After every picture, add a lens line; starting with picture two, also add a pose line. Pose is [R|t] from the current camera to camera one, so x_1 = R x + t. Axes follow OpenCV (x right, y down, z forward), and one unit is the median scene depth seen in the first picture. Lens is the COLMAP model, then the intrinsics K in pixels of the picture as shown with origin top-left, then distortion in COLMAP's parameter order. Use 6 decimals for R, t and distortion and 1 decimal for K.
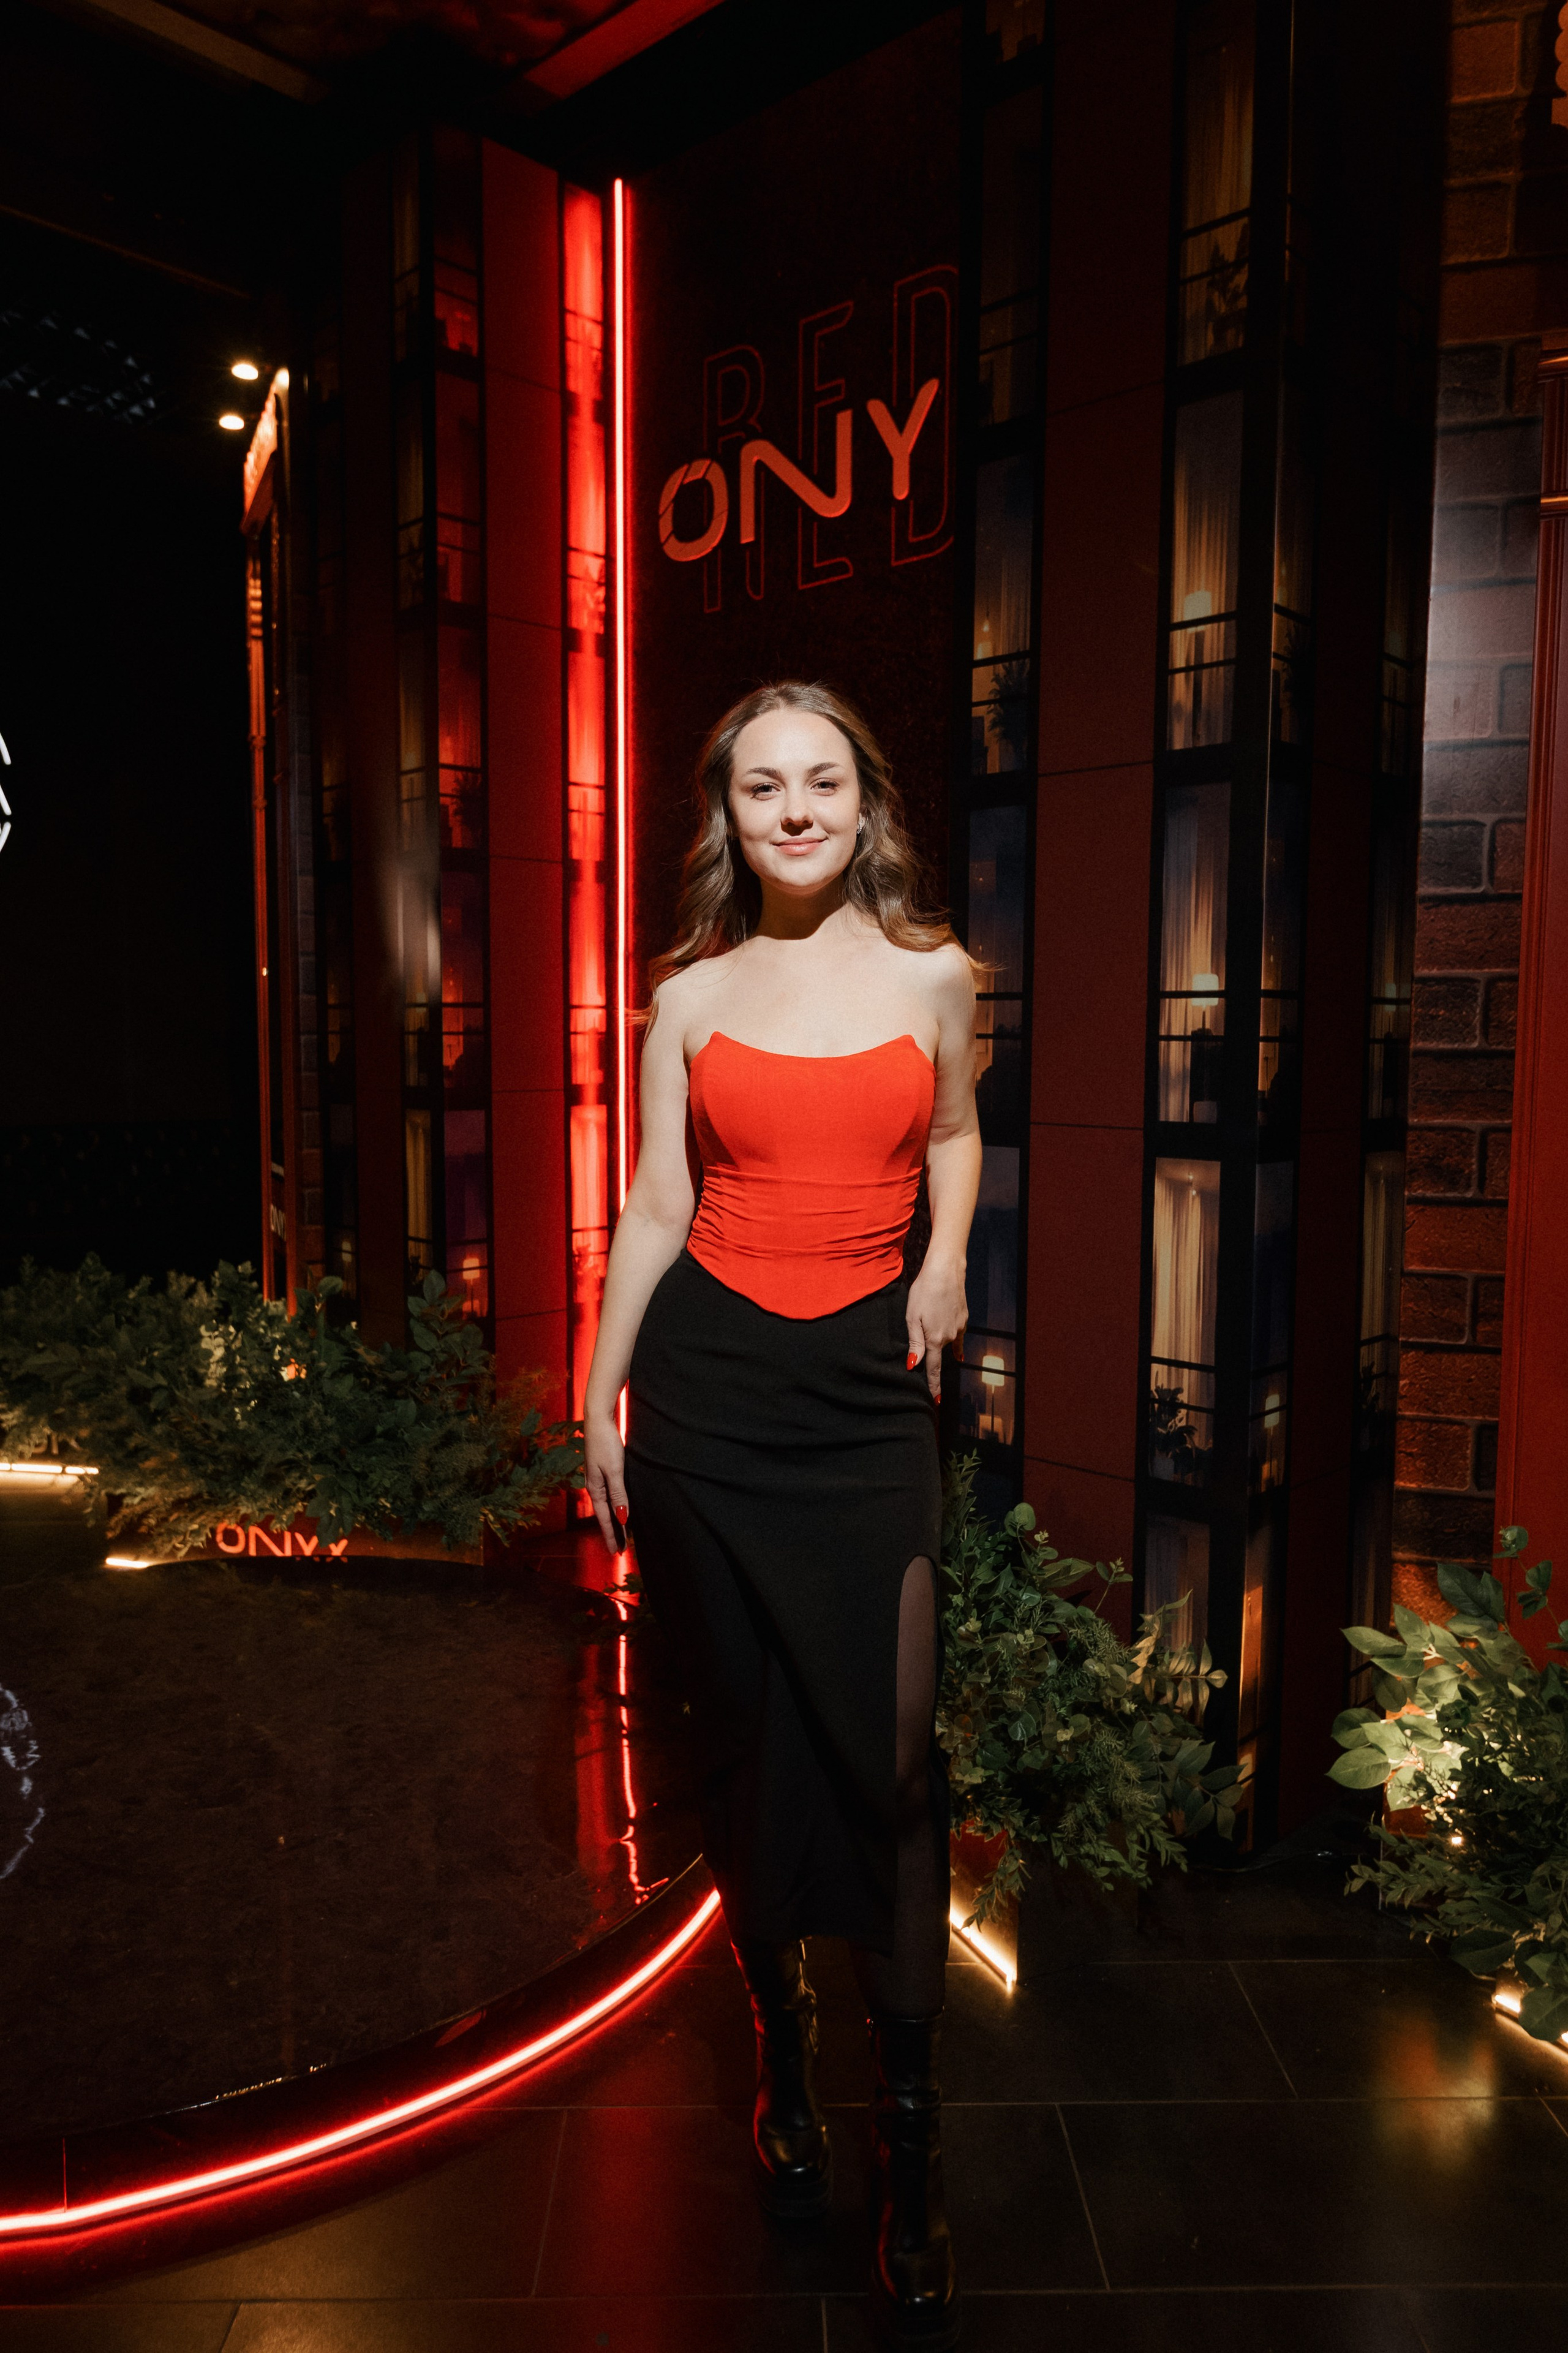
lens RADIAL K [[1610.9, 0, 786.8], [0, 1610.9, 1165.6], [0, 0, 1]] dist [0.007598, -0.004742]
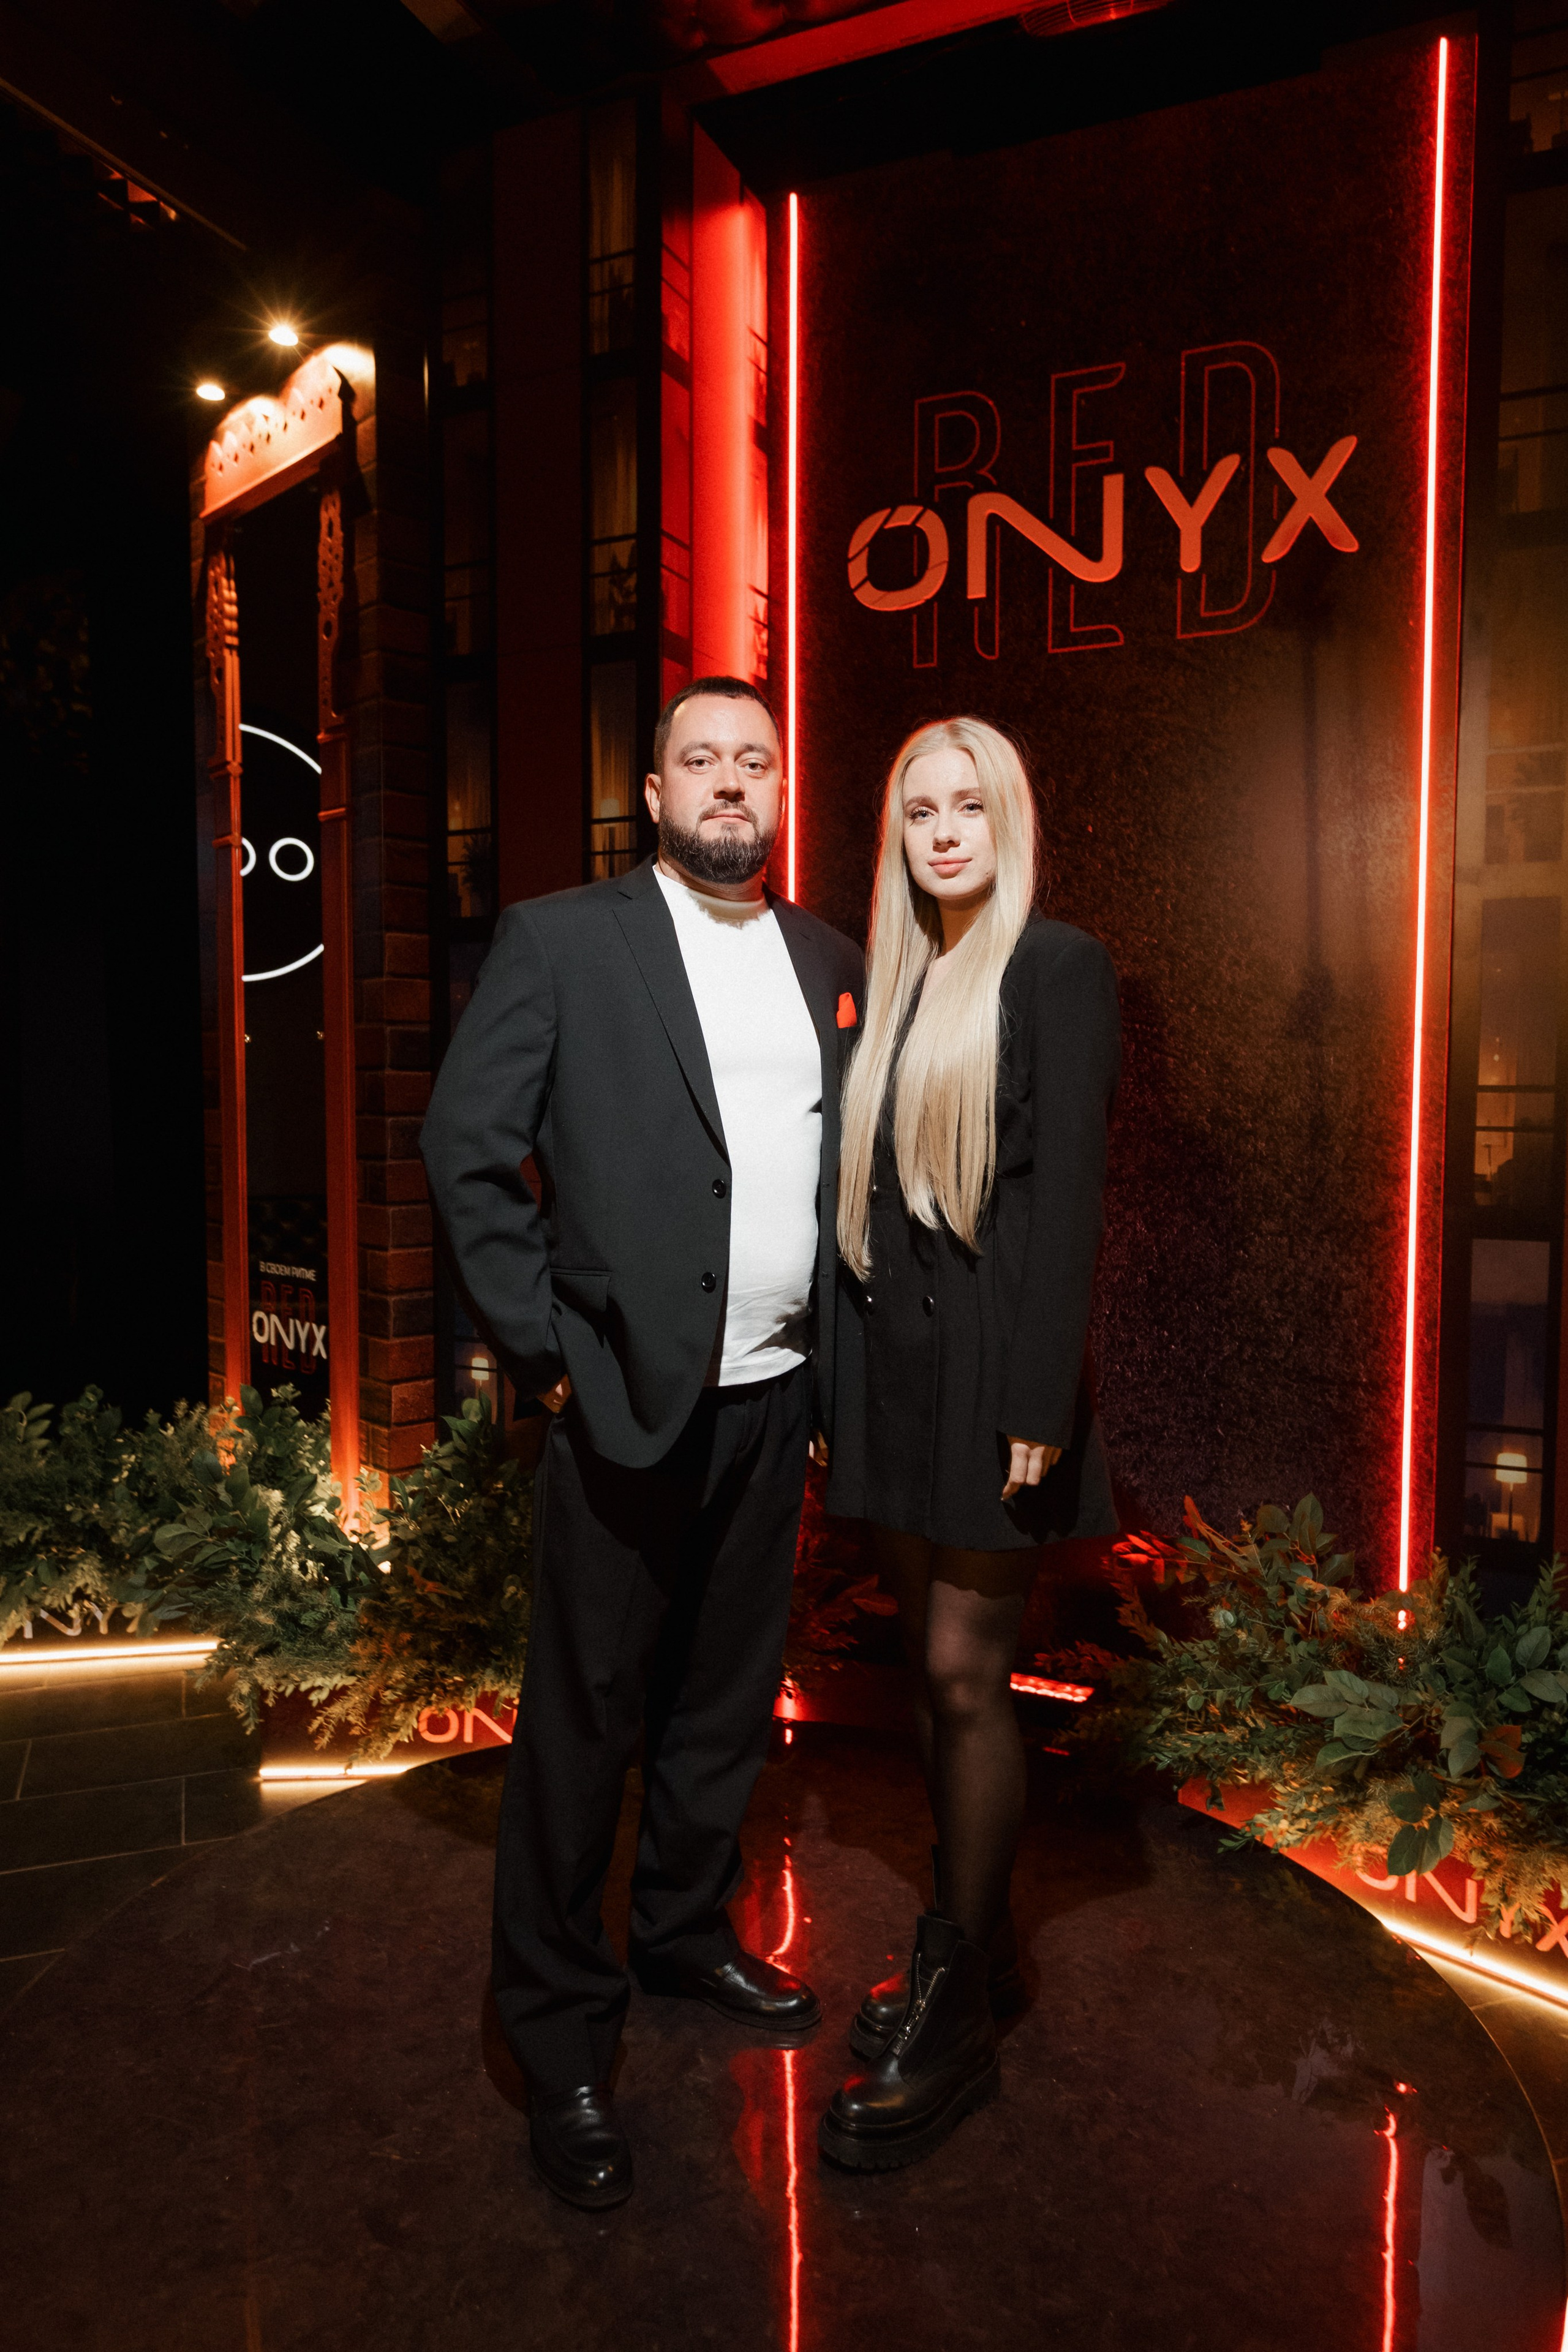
lens RADIAL K [[1556.6, 0, 773.6], [0, 1556.6, 1184.1], [0, 0, 1]] dist [0.003794, 0.000525]
pose [[0.944955, -0.024629, 0.326271, -0.481900], [0.029325, 0.999525, -0.009481, -0.040117], [-0.325883, 0.018527, 0.945229, 0.194465]]
